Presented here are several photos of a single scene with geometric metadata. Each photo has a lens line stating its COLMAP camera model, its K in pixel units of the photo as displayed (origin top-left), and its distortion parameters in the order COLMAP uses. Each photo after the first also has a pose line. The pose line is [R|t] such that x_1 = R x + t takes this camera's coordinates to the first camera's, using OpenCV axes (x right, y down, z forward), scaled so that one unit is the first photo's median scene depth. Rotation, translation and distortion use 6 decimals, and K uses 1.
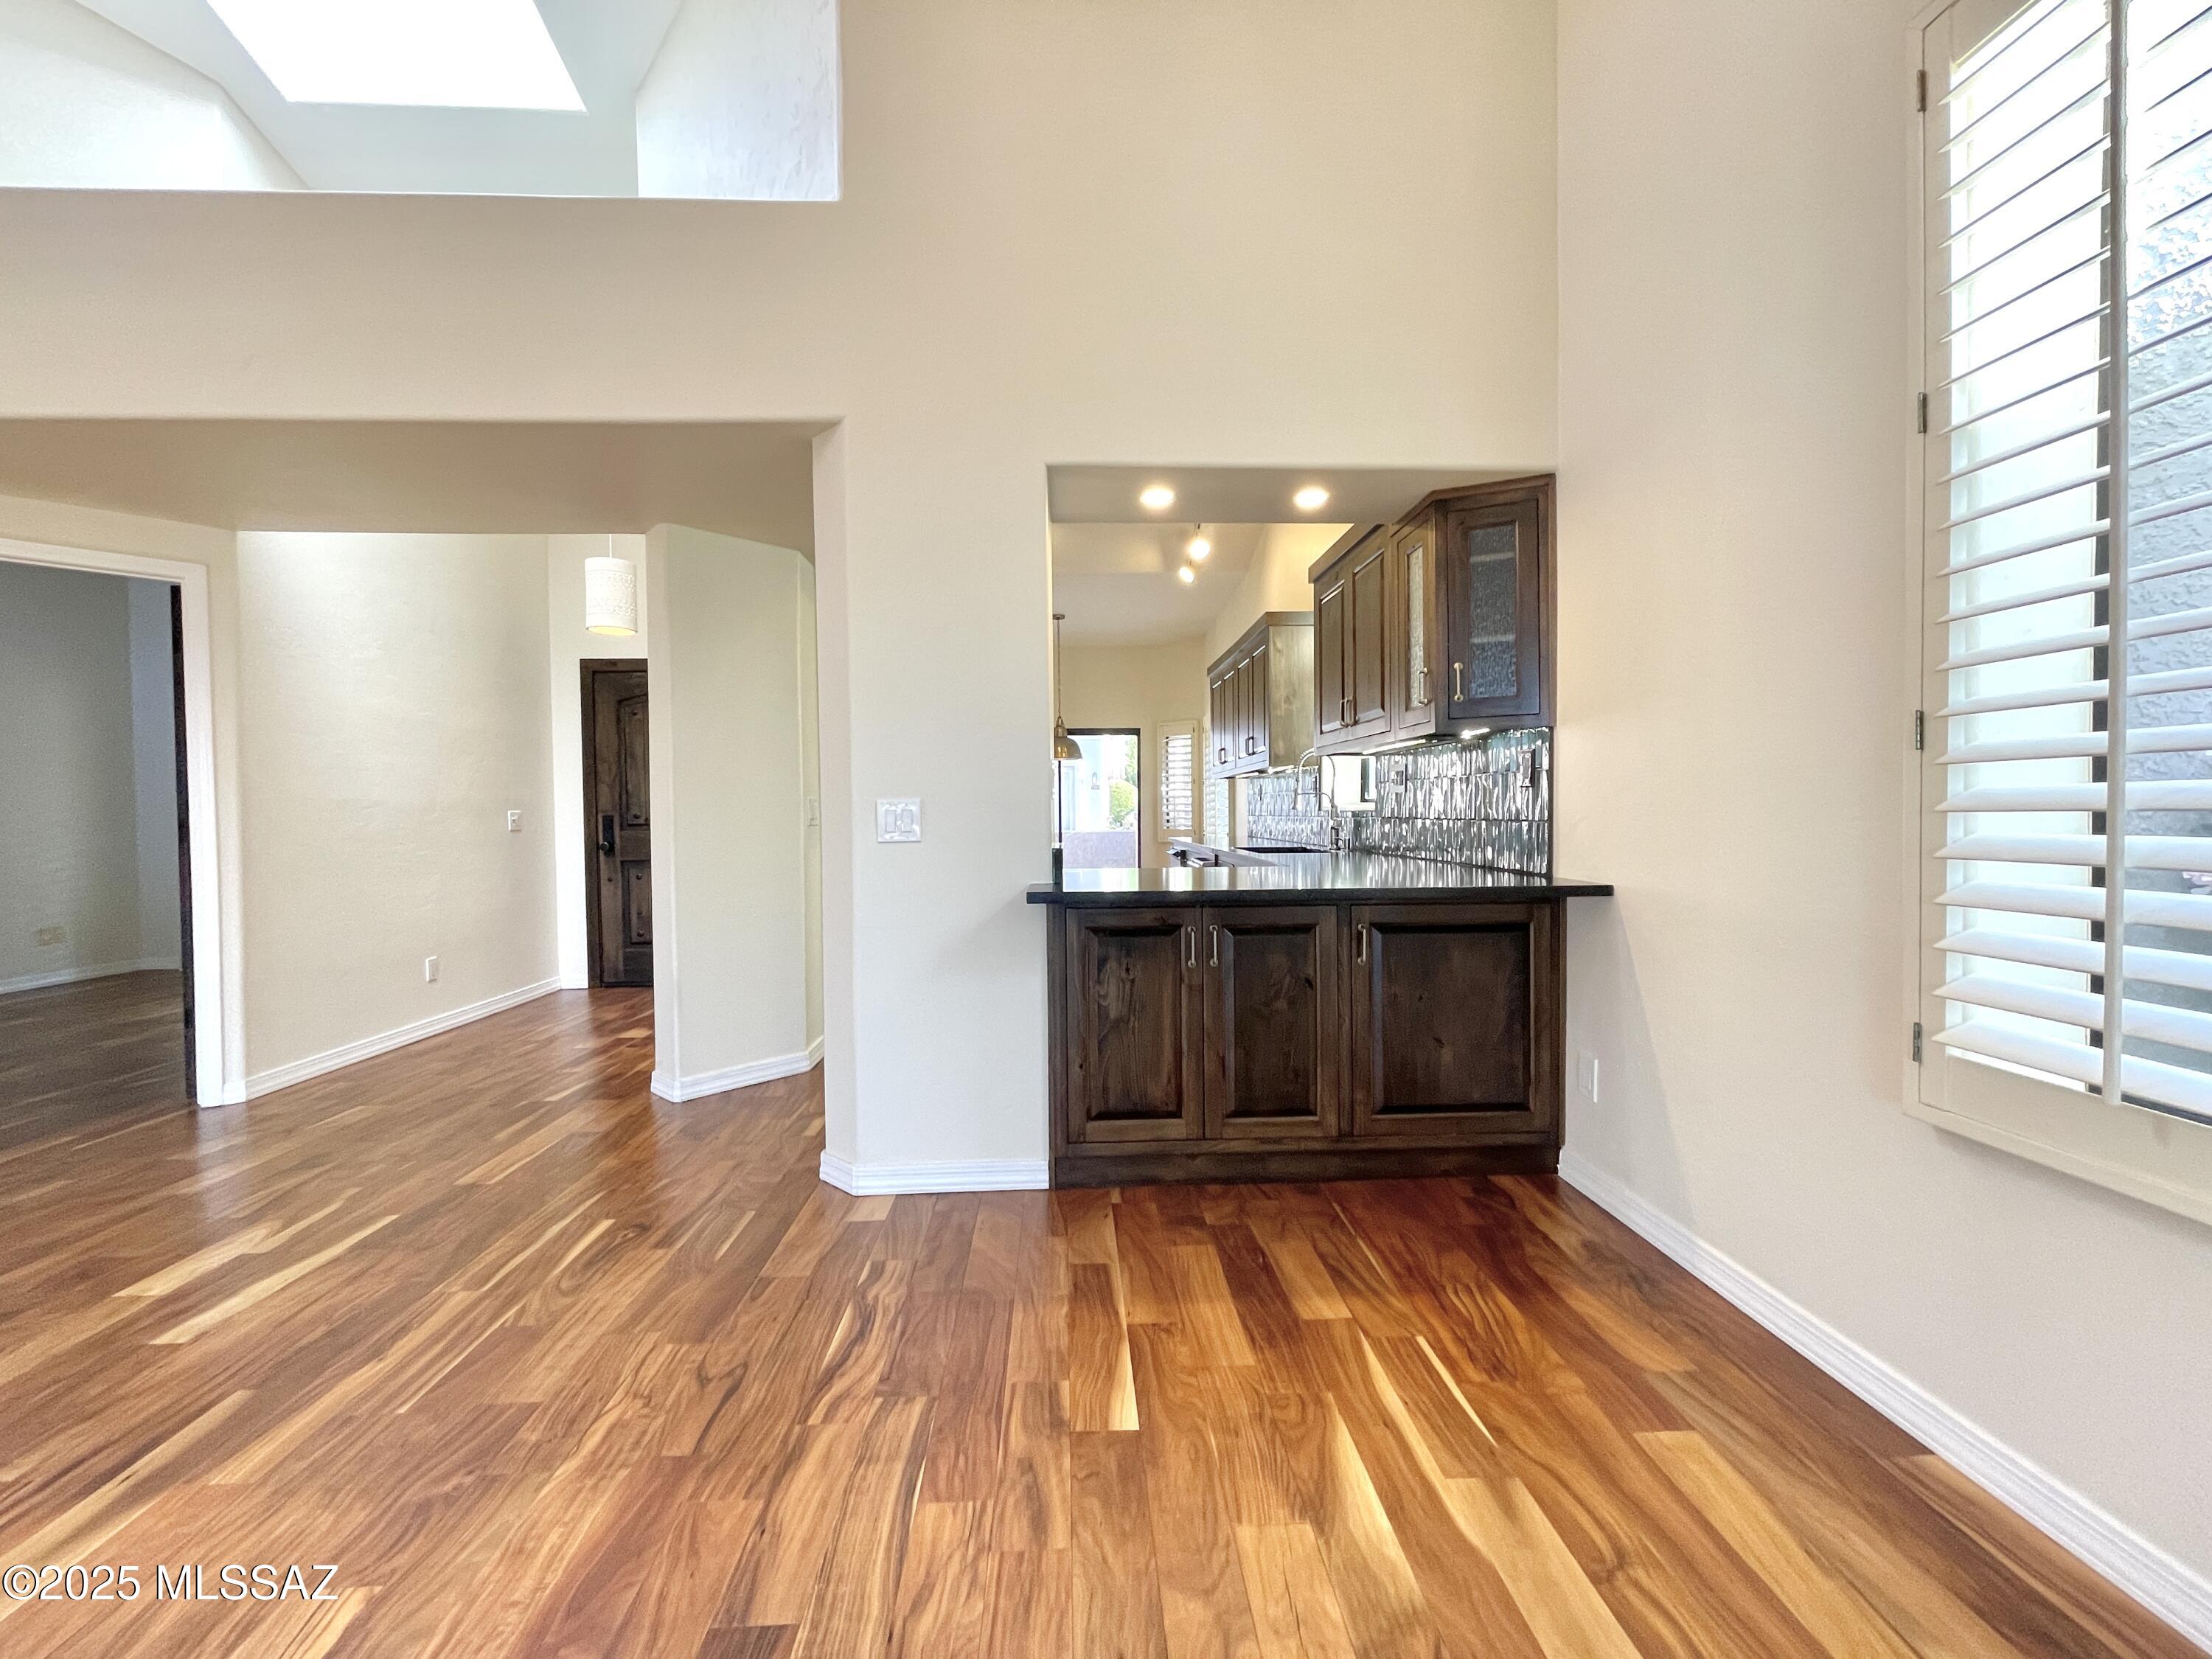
lens RADIAL K [[884.3, 0, 1103.2], [0, 884.3, 832.9], [0, 0, 1]] dist [0.000827, -0.000083]
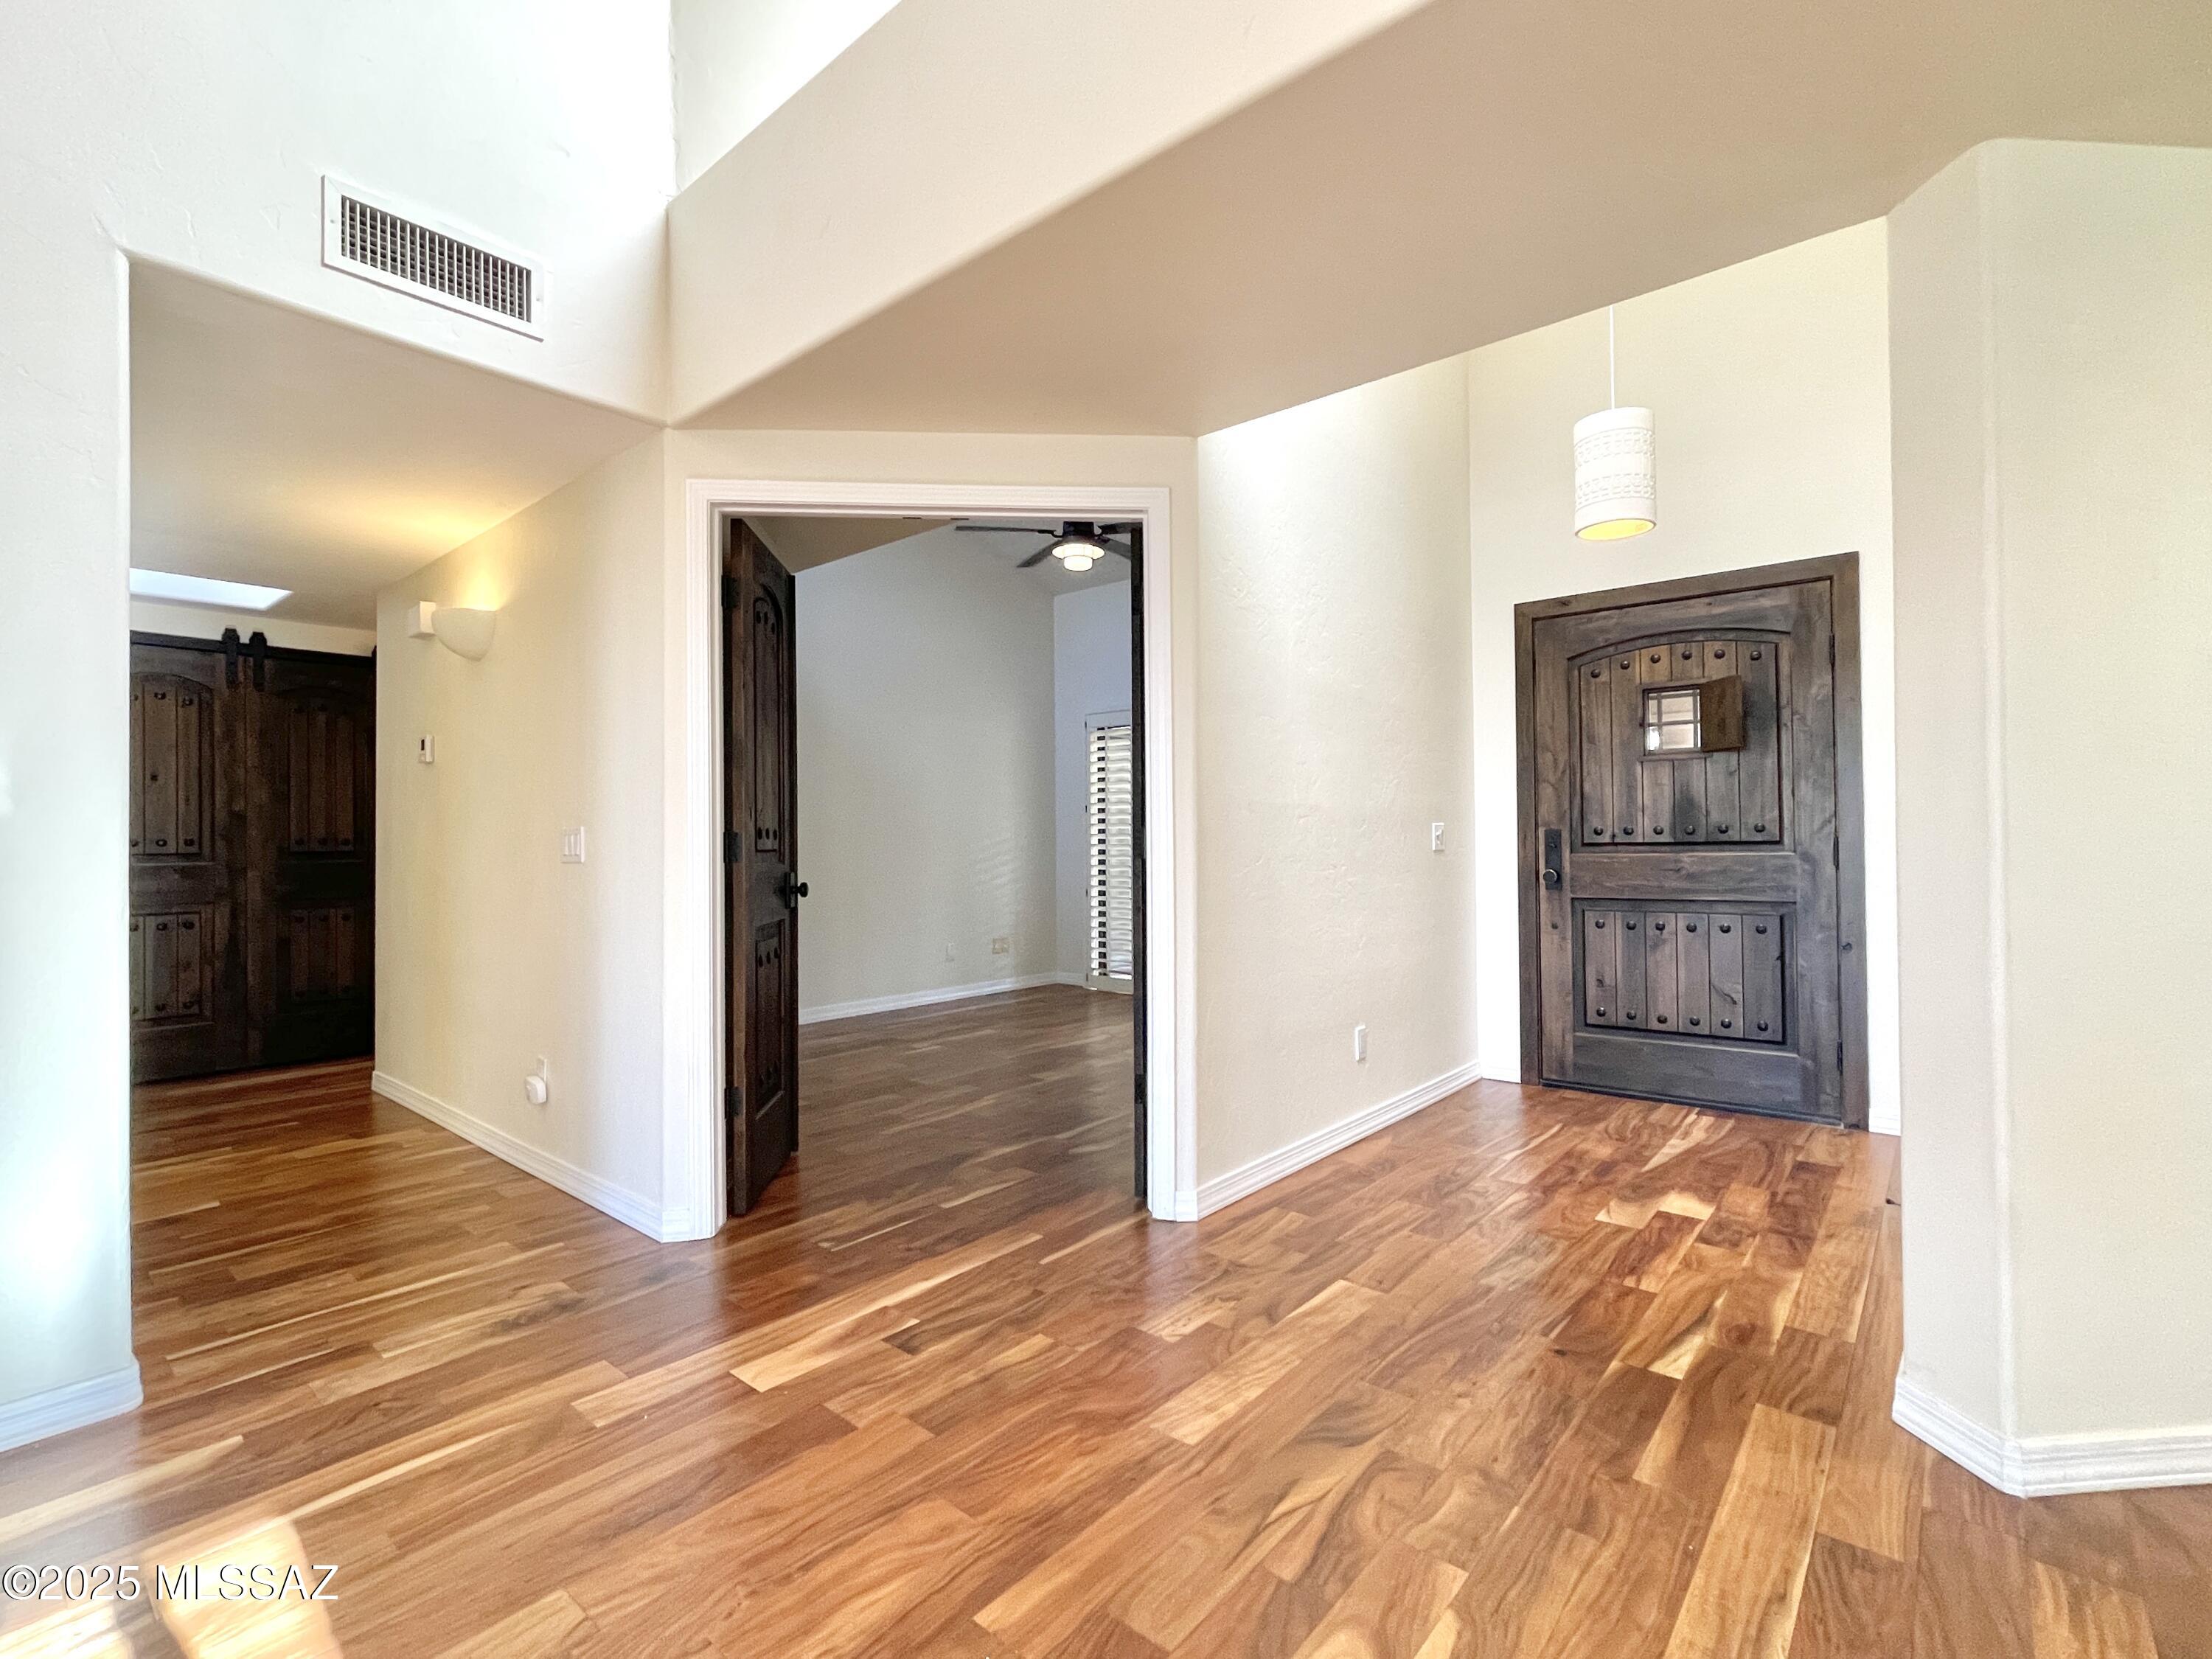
lens RADIAL K [[1013.2, 0, 1104.5], [0, 1013.2, 836.8], [0, 0, 1]] dist [-0.000380, -0.000431]
pose [[0.726570, -0.001571, -0.687090, -0.478295], [-0.015651, 0.999700, -0.018836, 0.008709], [0.686914, 0.024440, 0.726328, 0.357999]]
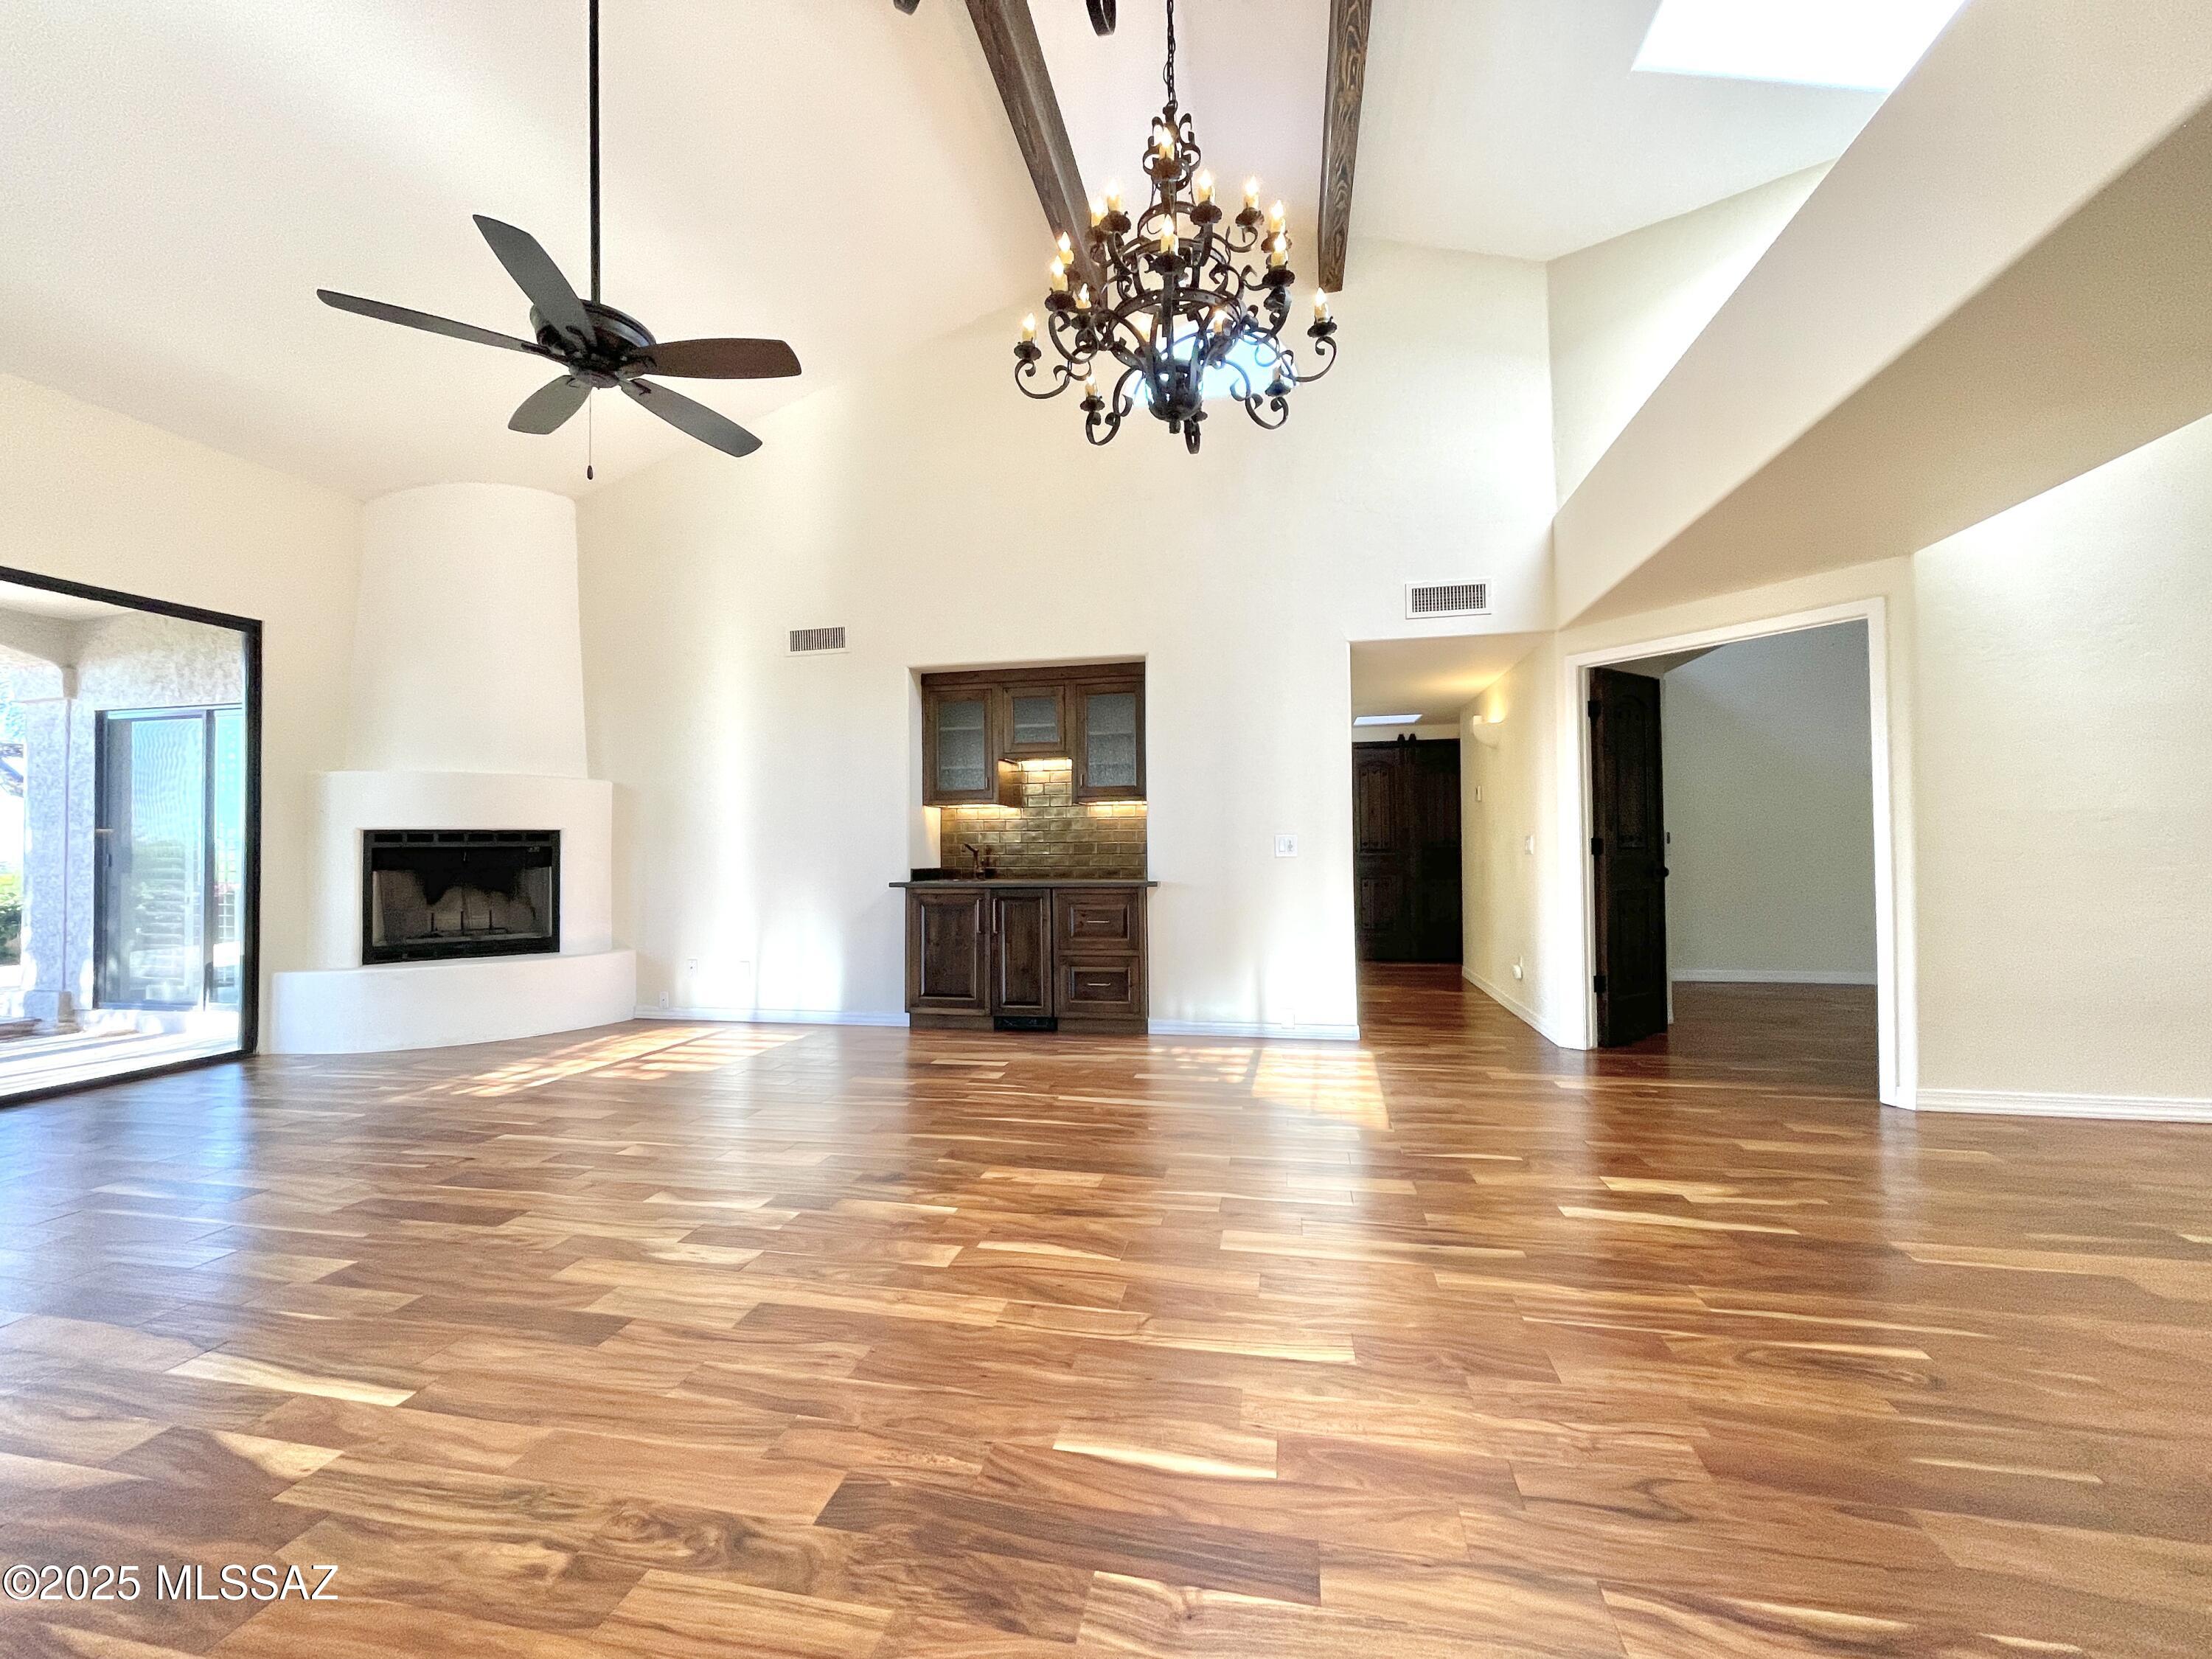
lens RADIAL K [[884.3, 0, 1103.2], [0, 884.3, 832.9], [0, 0, 1]] dist [0.000827, -0.000083]
pose [[-0.252354, -0.006614, -0.967612, 0.264181], [-0.010063, 0.999940, -0.004211, -0.001812], [0.967583, 0.008675, -0.252405, 0.365511]]
